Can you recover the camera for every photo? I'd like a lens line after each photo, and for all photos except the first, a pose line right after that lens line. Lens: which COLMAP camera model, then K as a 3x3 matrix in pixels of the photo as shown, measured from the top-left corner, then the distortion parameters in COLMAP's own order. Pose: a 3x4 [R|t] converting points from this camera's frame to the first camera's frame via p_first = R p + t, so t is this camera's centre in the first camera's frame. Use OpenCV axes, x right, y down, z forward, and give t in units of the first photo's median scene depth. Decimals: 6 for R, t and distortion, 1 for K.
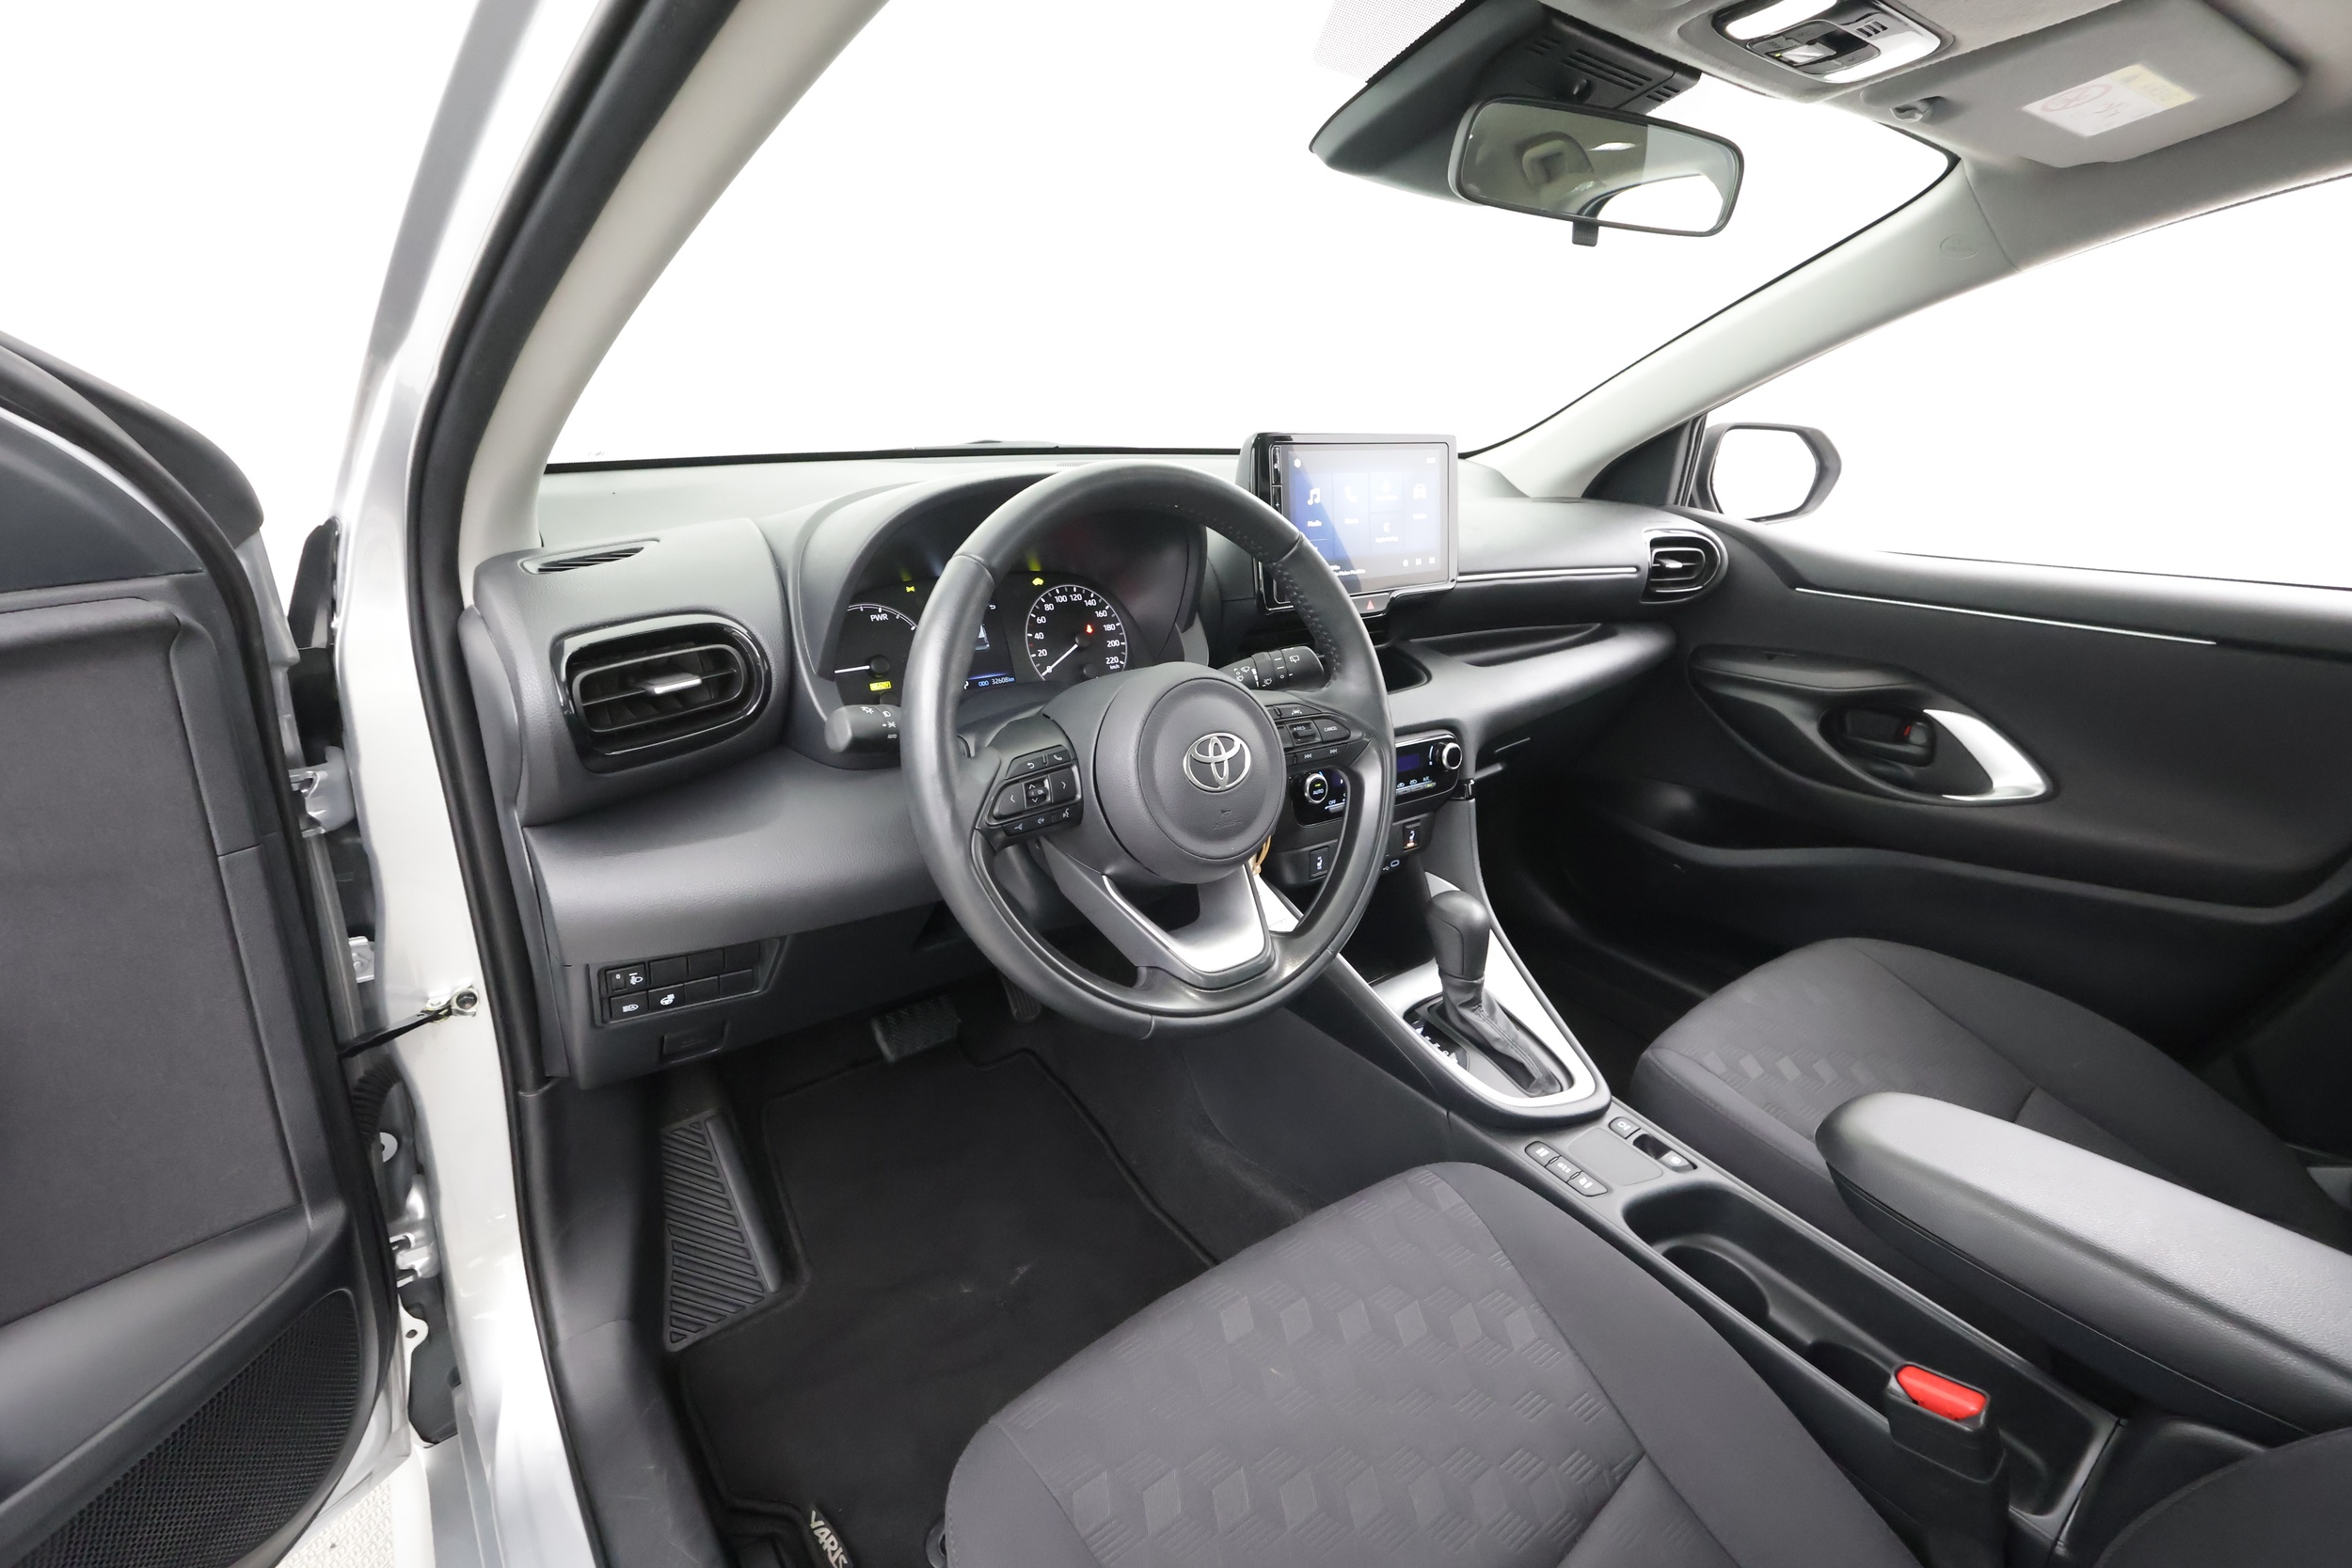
lens RADIAL K [[1089.1, 0, 1179.2], [0, 1089.1, 783.3], [0, 0, 1]] dist [0.000306, 0.001223]
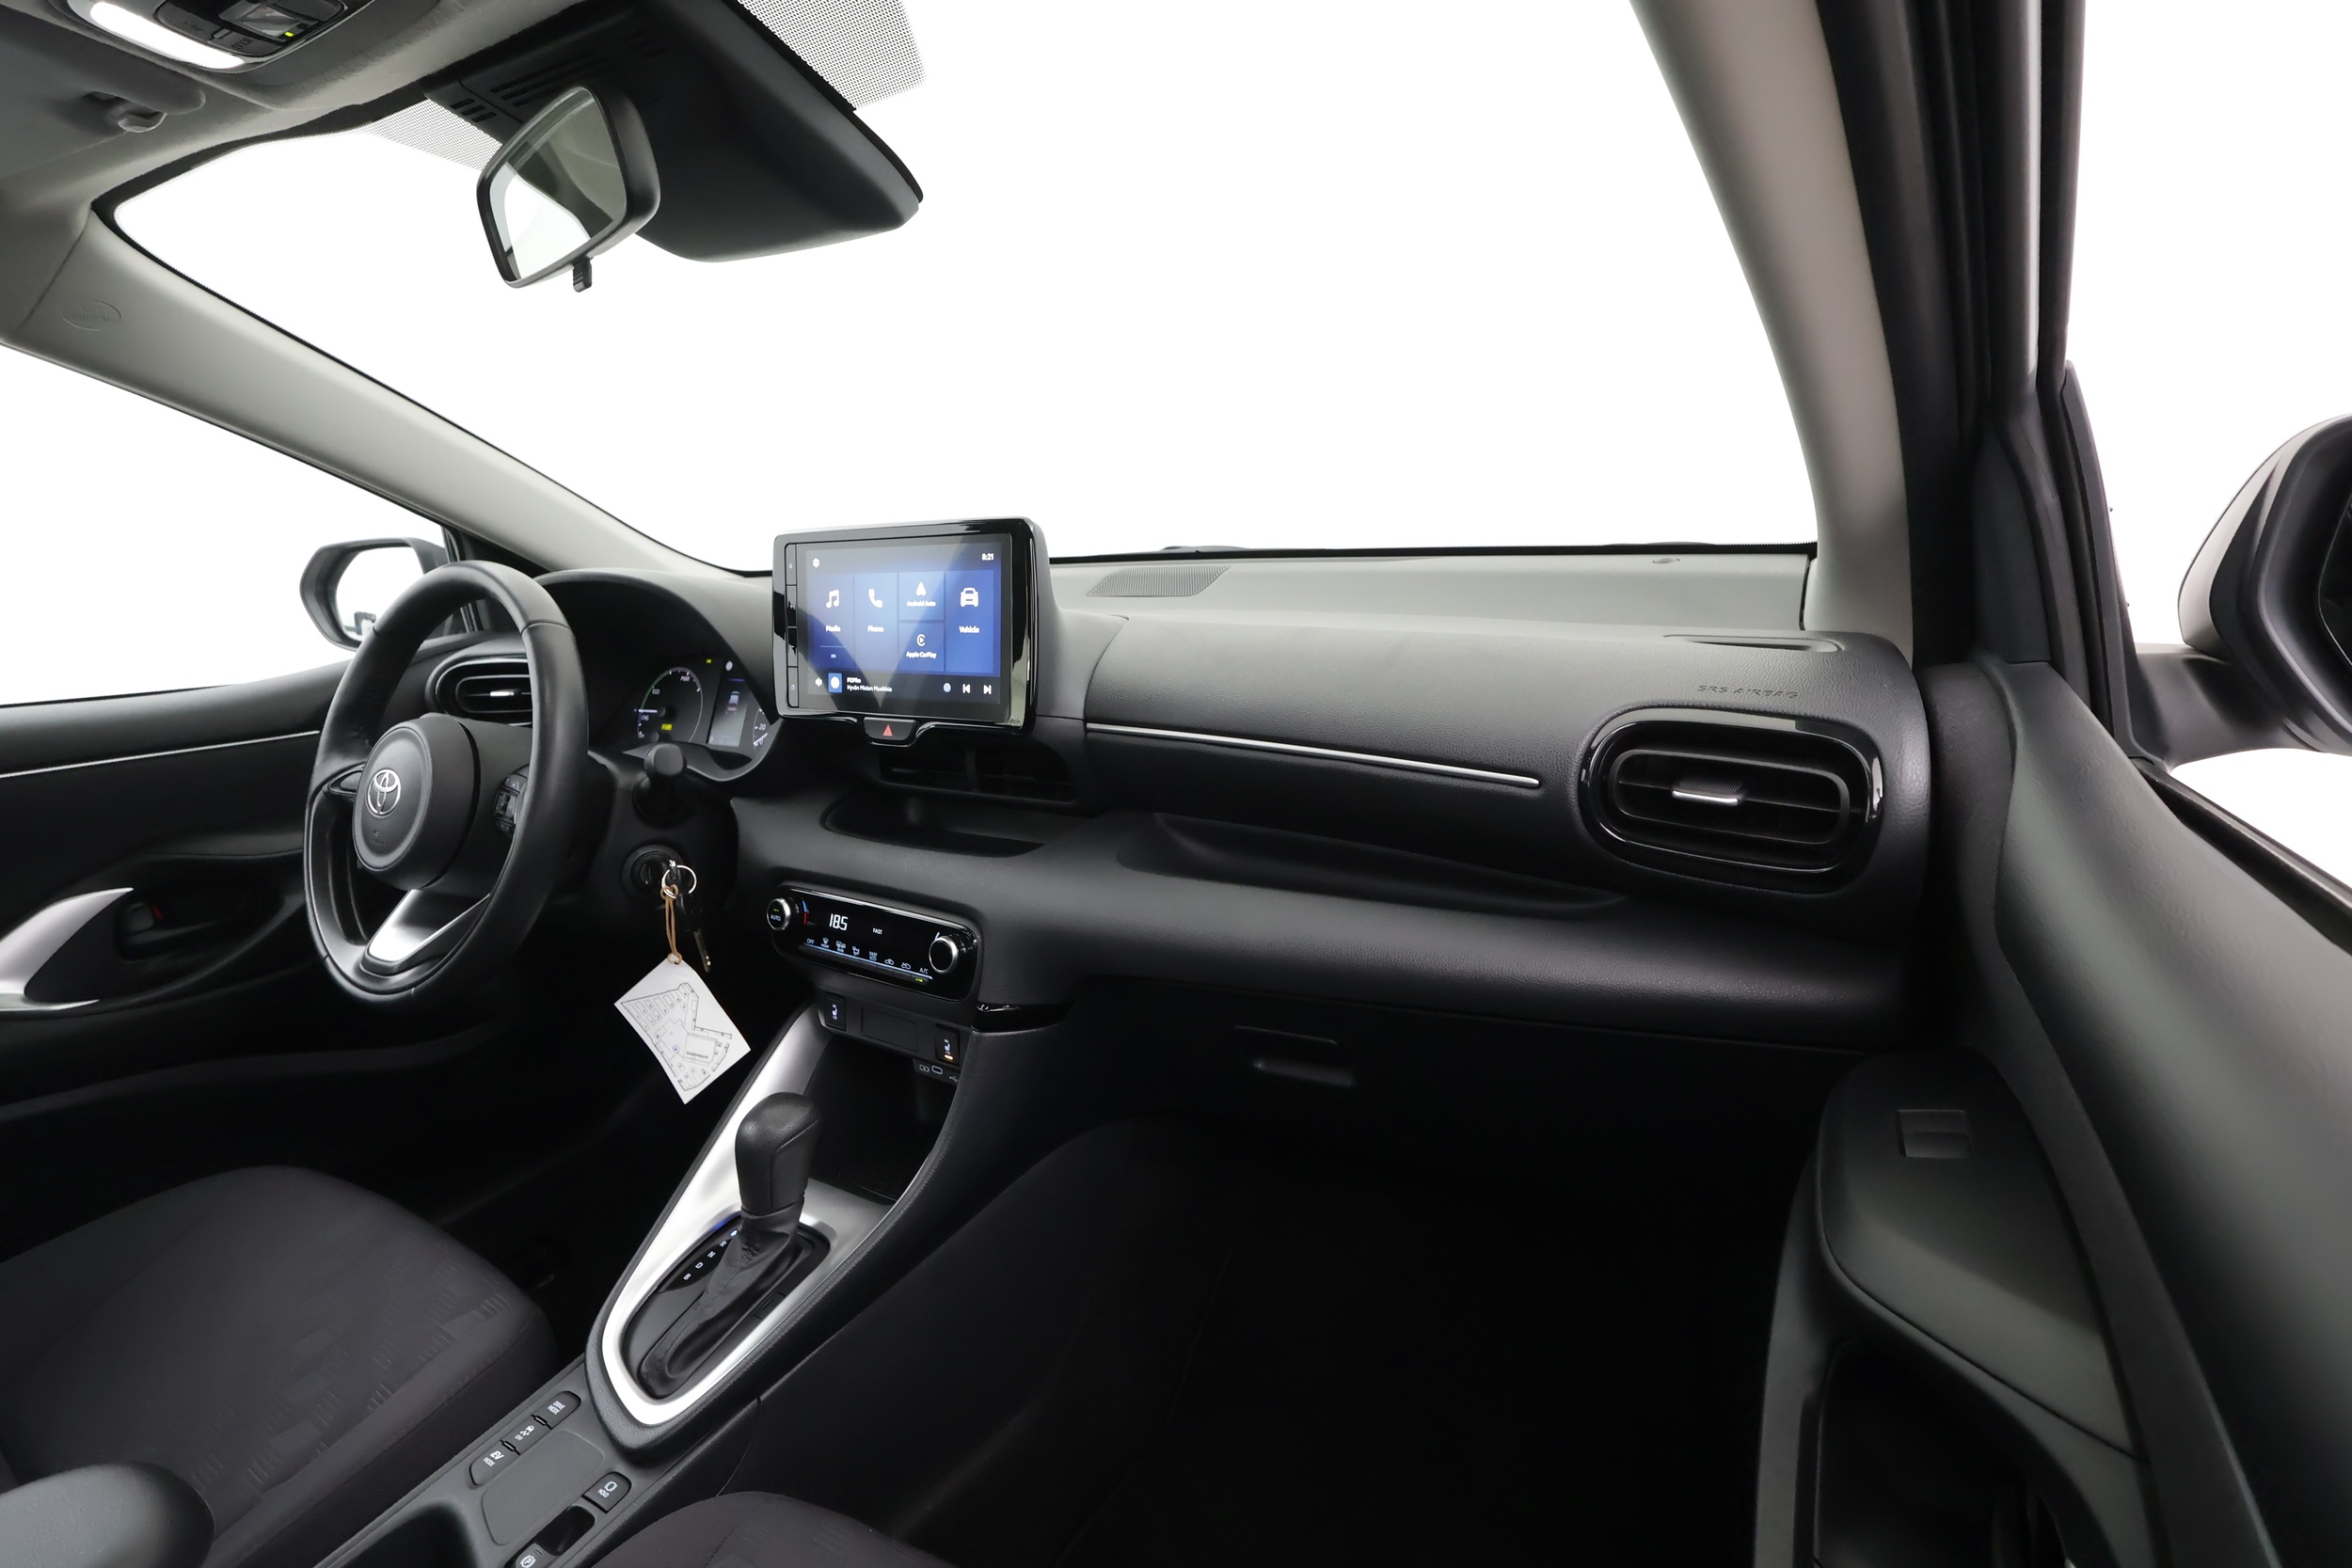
lens RADIAL K [[1089.1, 0, 1179.2], [0, 1089.1, 783.3], [0, 0, 1]] dist [0.000306, 0.001223]
pose [[0.359865, 0.171204, -0.917162, 1.084253], [-0.263138, 0.961738, 0.076278, -0.262502], [0.895129, 0.213891, 0.391146, 0.943158]]
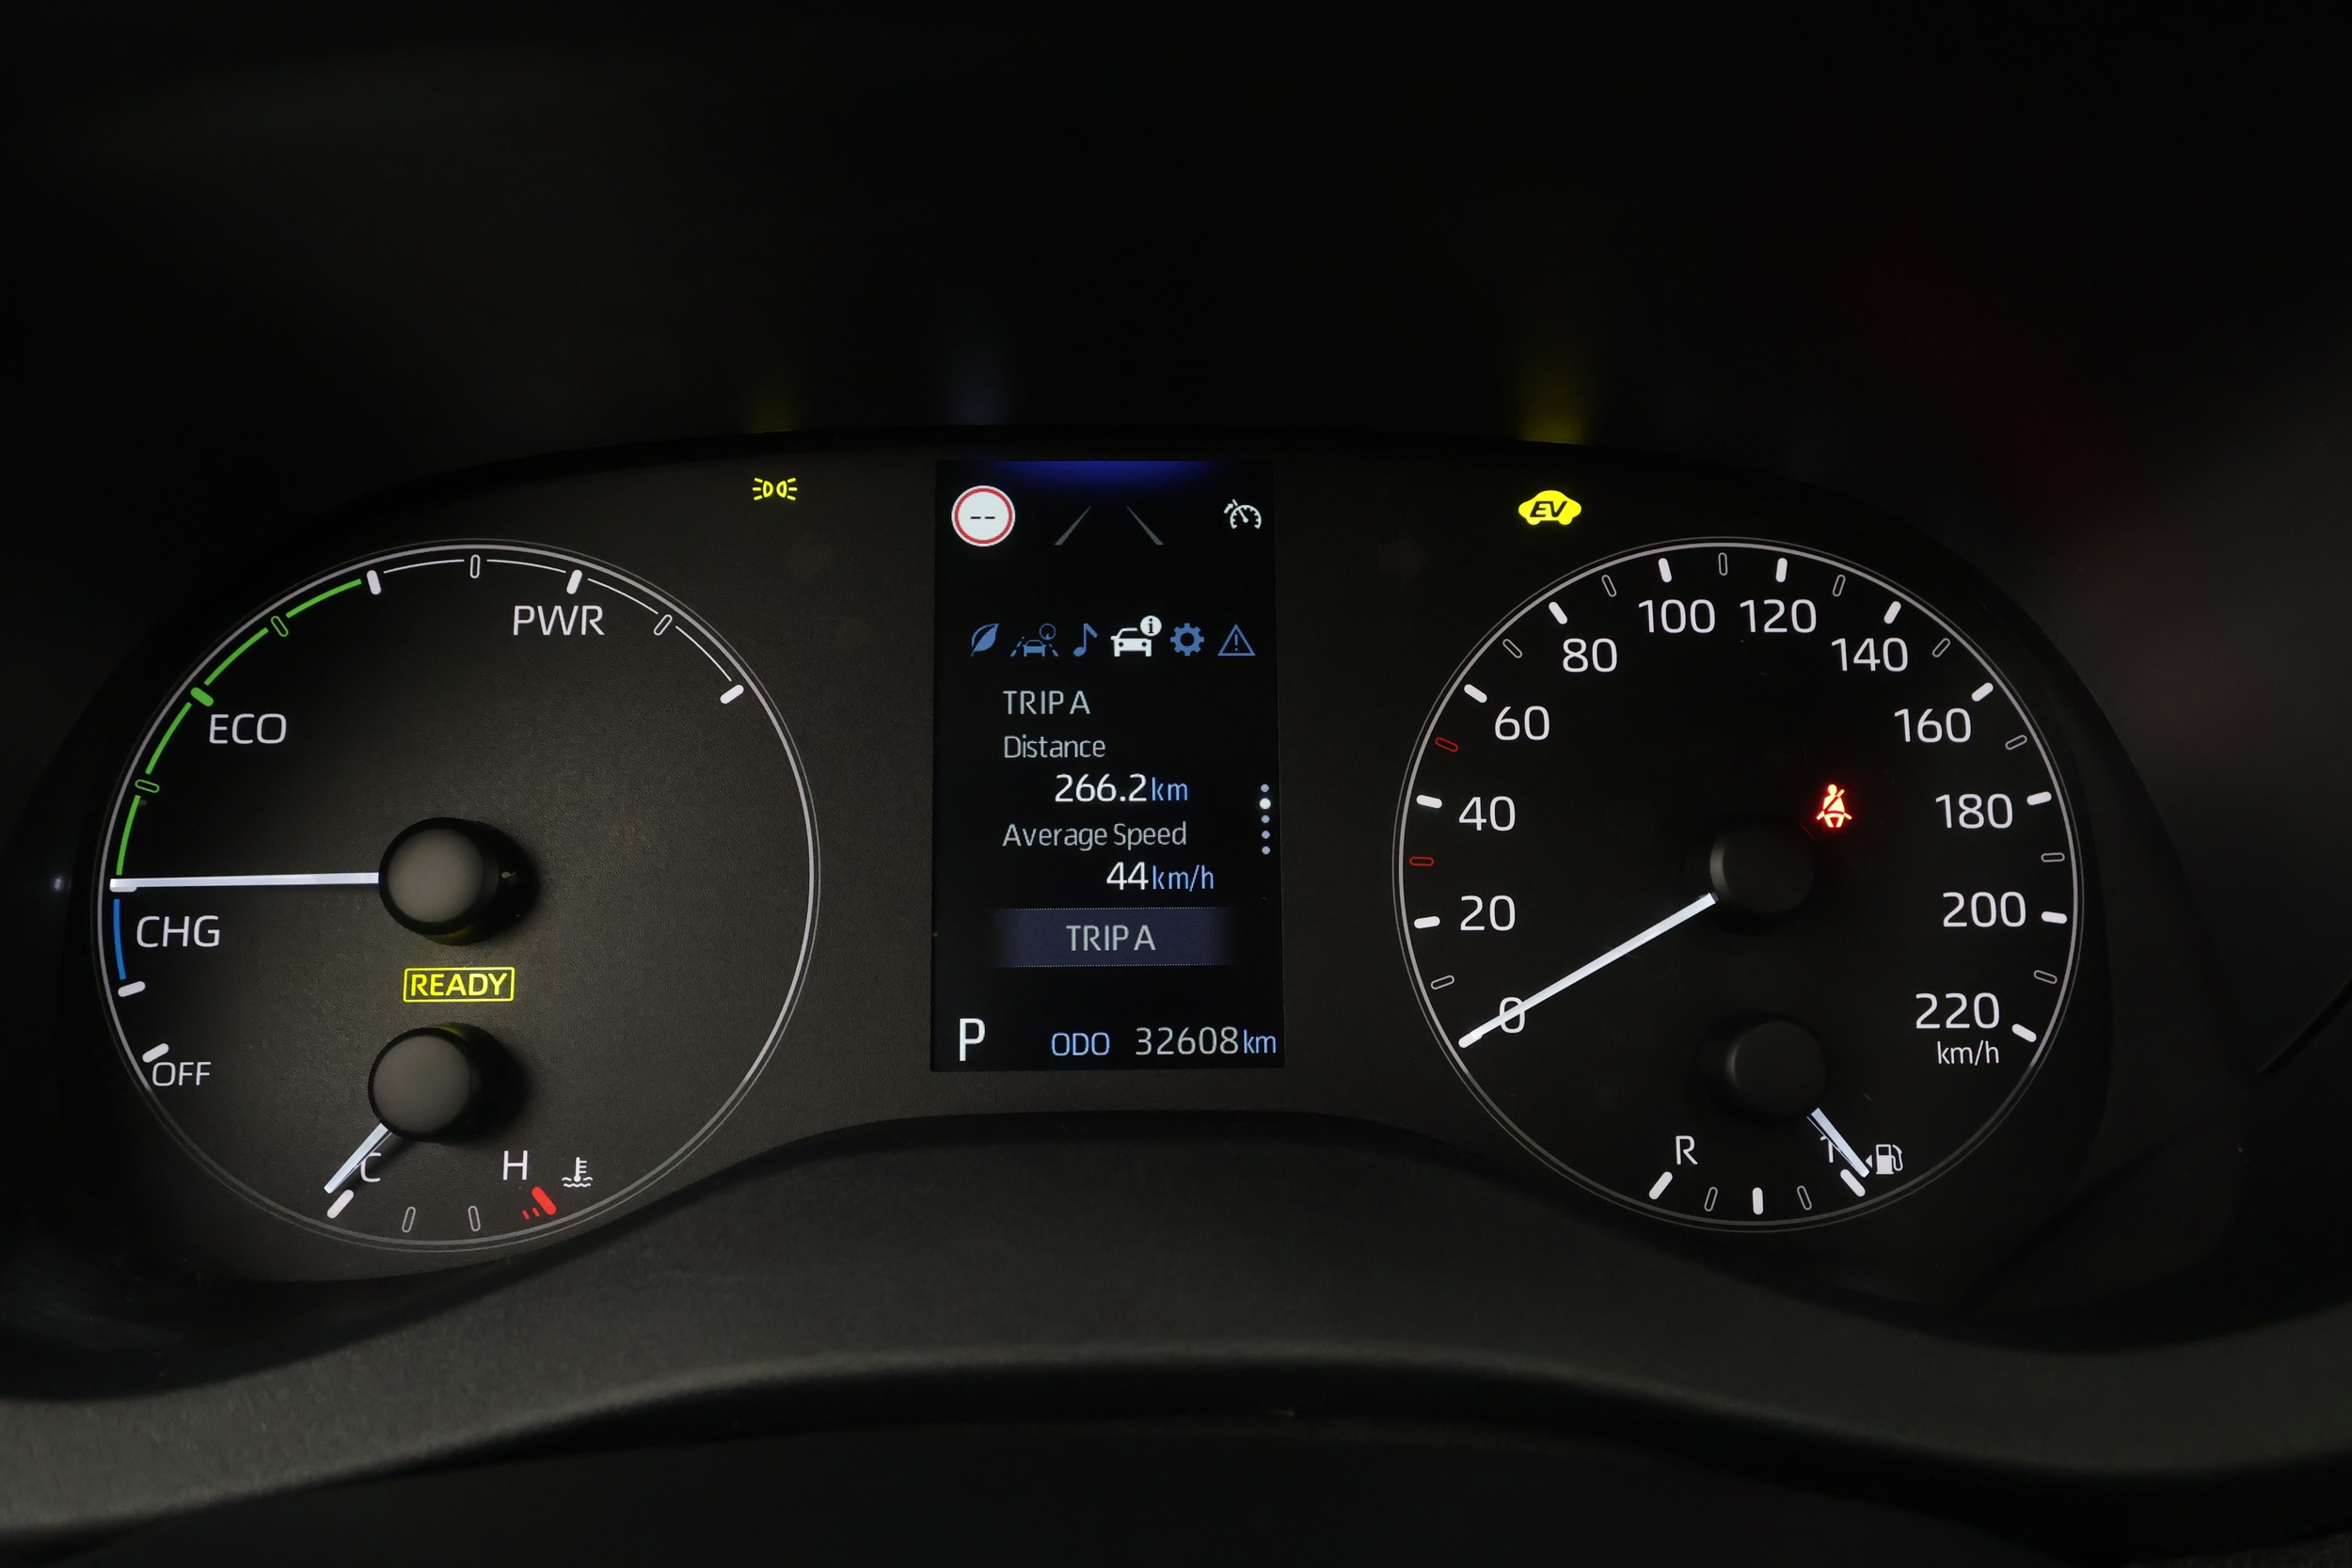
lens RADIAL K [[1805.0, 0, 1176.0], [0, 1805.0, 784.0], [0, 0, 1]] dist [-0.000713, -0.001955]
pose [[0.809202, 0.128504, -0.573306, -0.005244], [-0.179071, 0.983304, -0.032349, -0.120195], [0.559577, 0.128840, 0.818703, 0.727620]]
